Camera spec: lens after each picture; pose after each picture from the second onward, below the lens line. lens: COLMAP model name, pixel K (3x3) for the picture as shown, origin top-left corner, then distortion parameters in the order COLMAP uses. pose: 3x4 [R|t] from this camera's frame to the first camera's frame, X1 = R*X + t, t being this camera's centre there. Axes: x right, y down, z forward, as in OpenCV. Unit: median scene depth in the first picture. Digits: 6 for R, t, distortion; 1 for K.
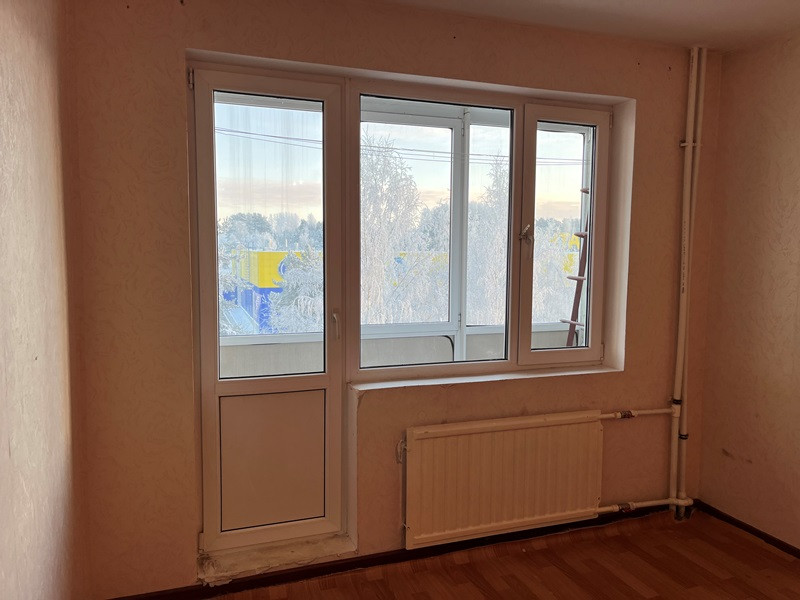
lens RADIAL K [[615.2, 0, 401.3], [0, 615.2, 300.7], [0, 0, 1]] dist [0.032640, -0.051095]
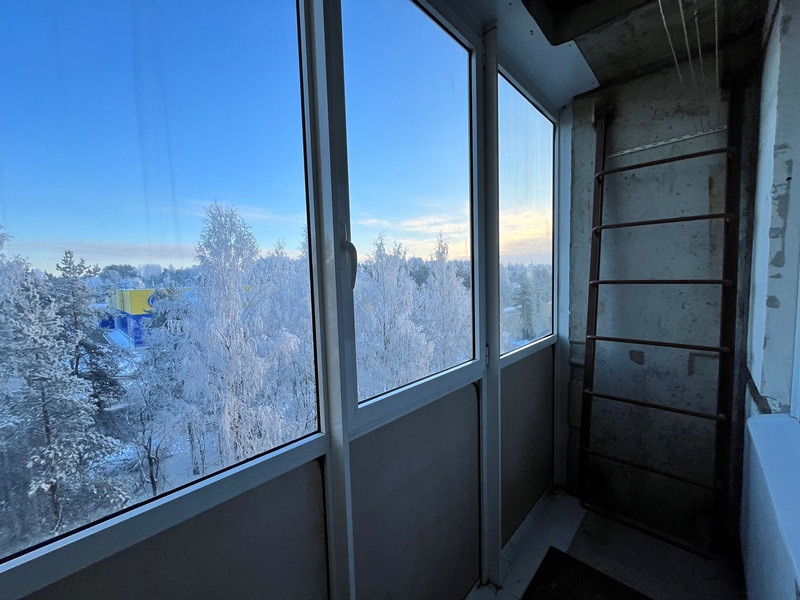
lens RADIAL K [[325.4, 0, 397.5], [0, 325.4, 305.2], [0, 0, 1]] dist [-0.001669, -0.000112]
pose [[0.895426, -0.069353, 0.439775, -0.026384], [0.074456, 0.997208, 0.005661, -0.005642], [-0.438940, 0.027675, 0.898090, 0.140365]]
